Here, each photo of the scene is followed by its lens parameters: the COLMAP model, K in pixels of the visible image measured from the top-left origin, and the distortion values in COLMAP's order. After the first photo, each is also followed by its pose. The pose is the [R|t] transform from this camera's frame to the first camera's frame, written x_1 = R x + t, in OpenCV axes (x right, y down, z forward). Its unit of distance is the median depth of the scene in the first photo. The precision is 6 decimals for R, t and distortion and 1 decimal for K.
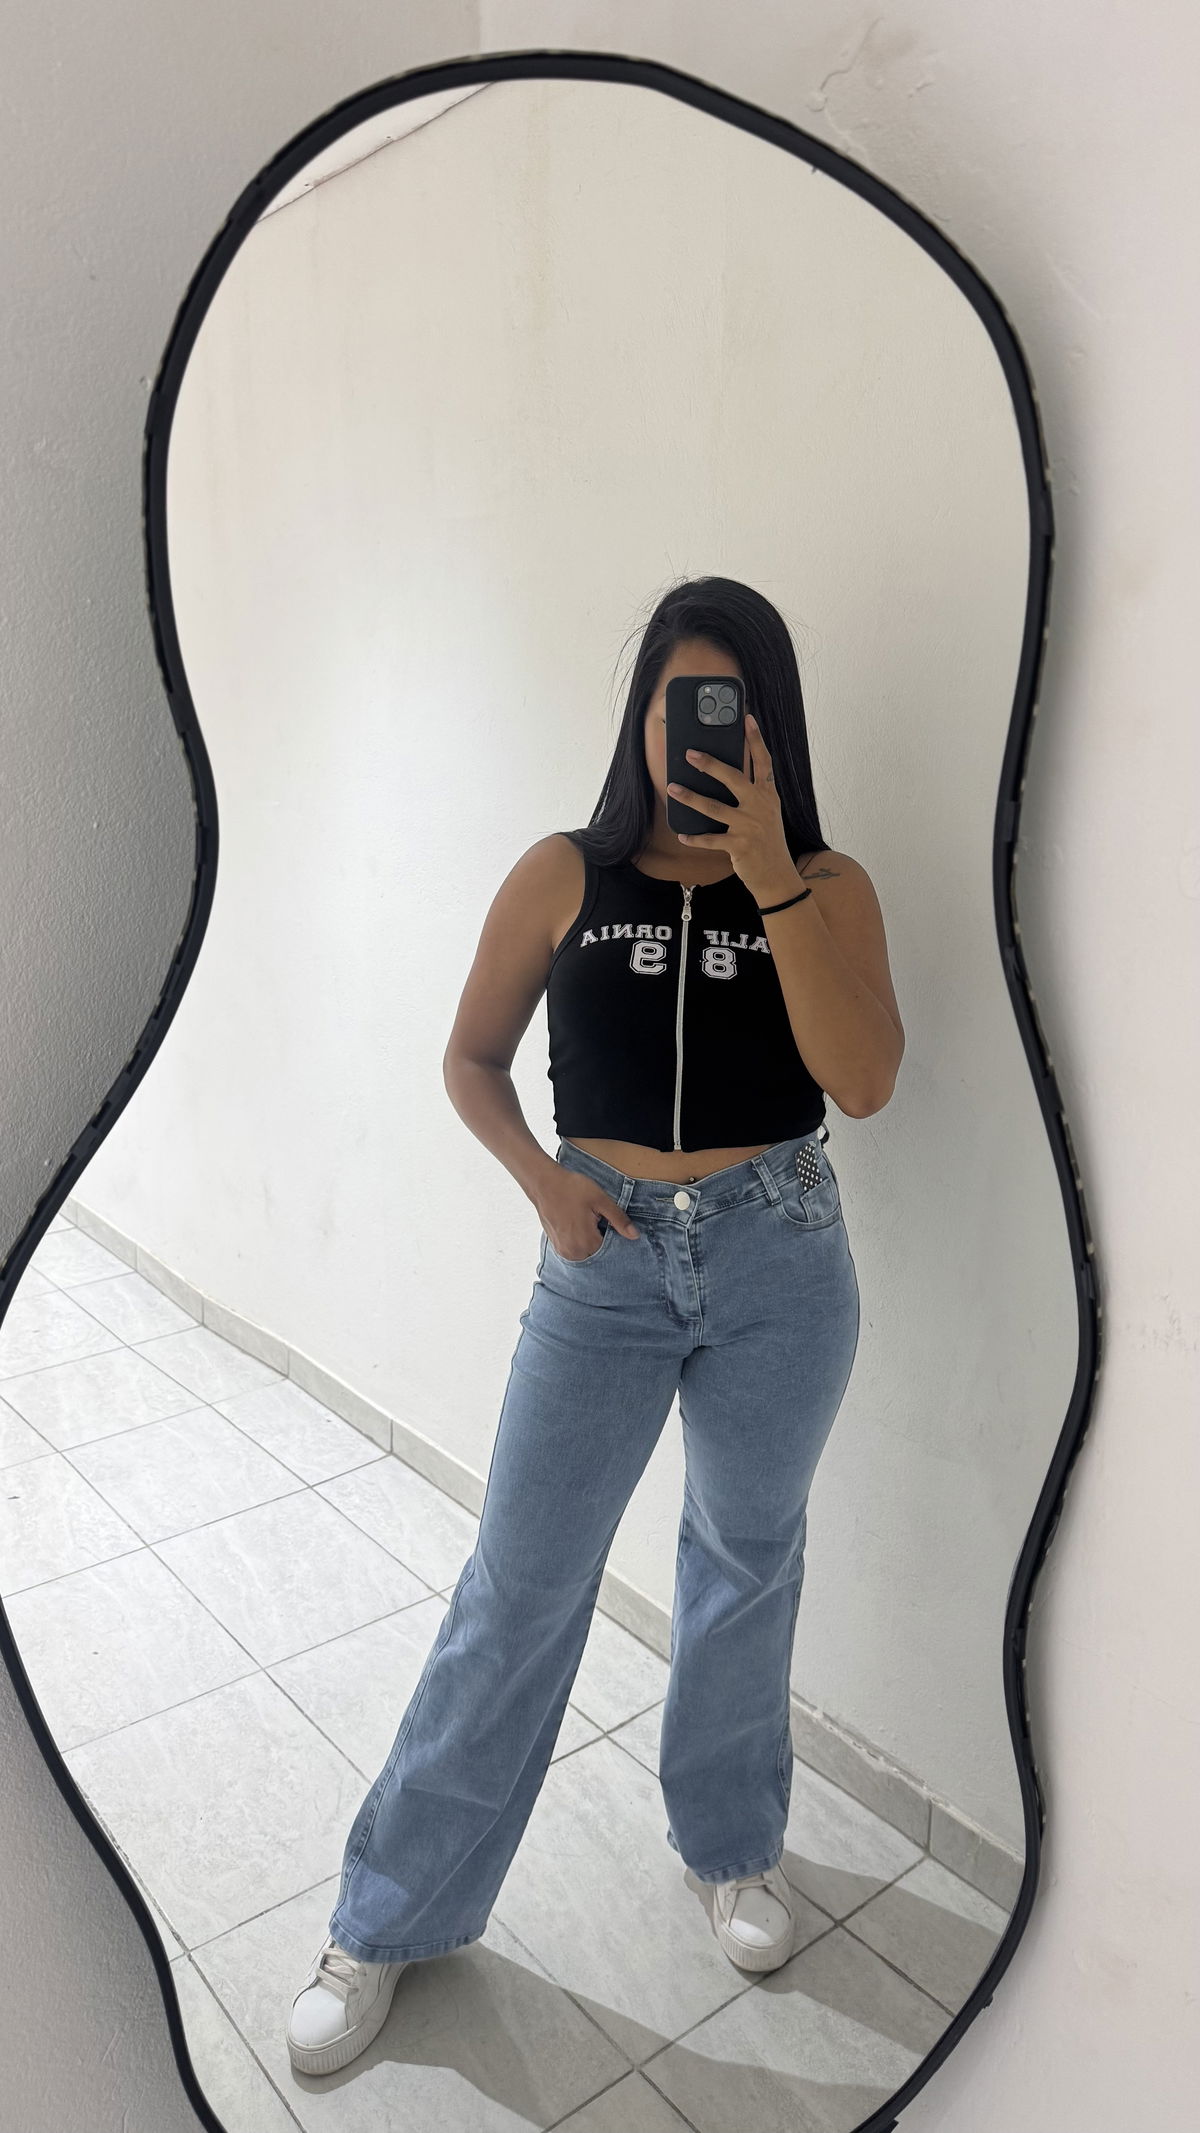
lens RADIAL K [[1562.2, 0, 610.8], [0, 1562.2, 1067.8], [0, 0, 1]] dist [0.047619, -0.088615]
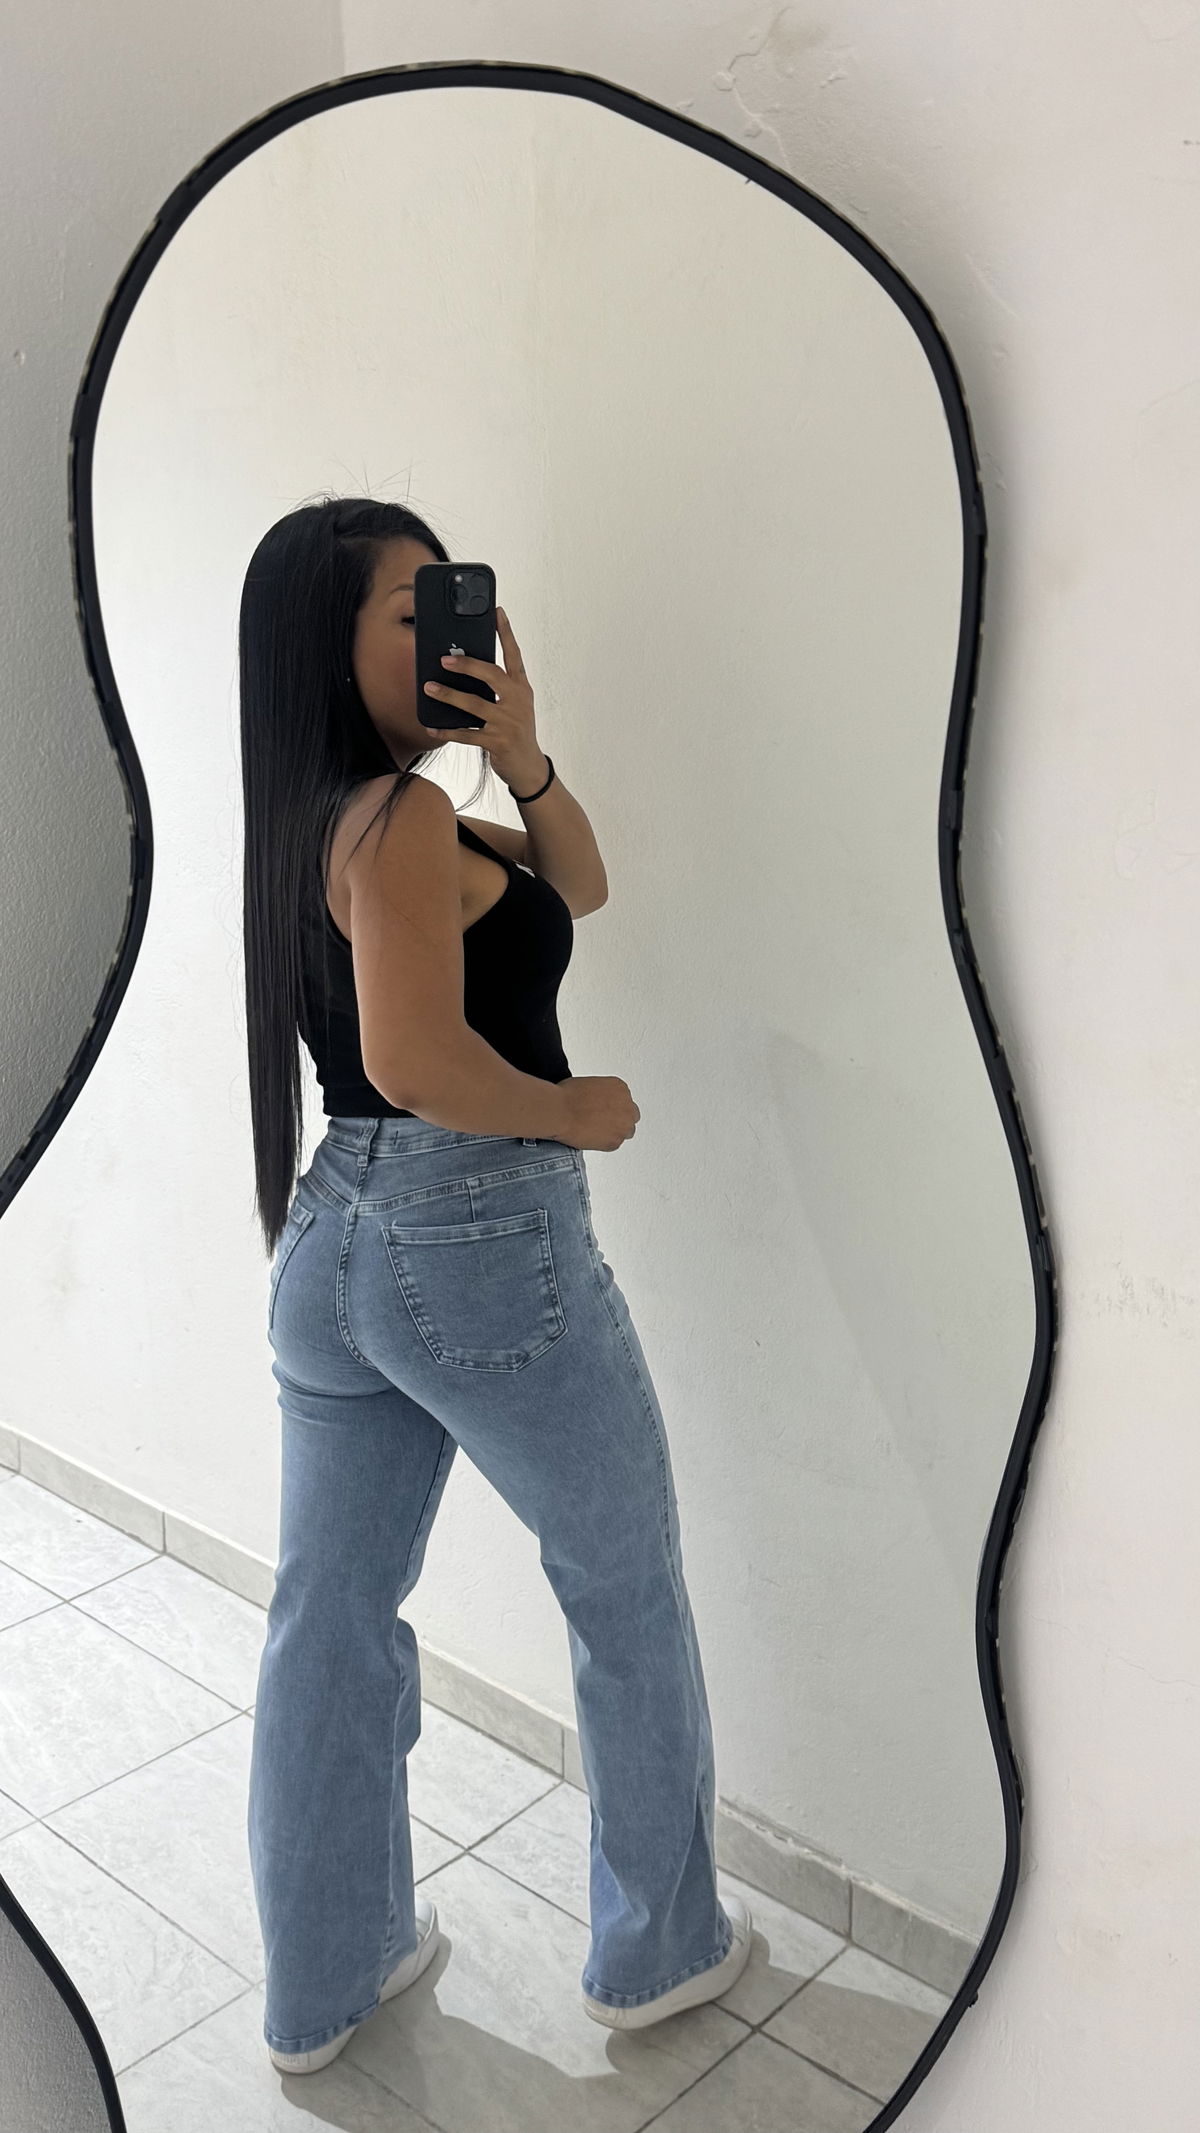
lens RADIAL K [[1999.9, 0, 608.7], [0, 1999.9, 1062.8], [0, 0, 1]] dist [0.167209, -0.393238]
pose [[0.989603, -0.049355, 0.135094, -0.140669], [0.048945, 0.998781, 0.006356, -0.010406], [-0.135243, 0.000322, 0.990812, -0.250534]]
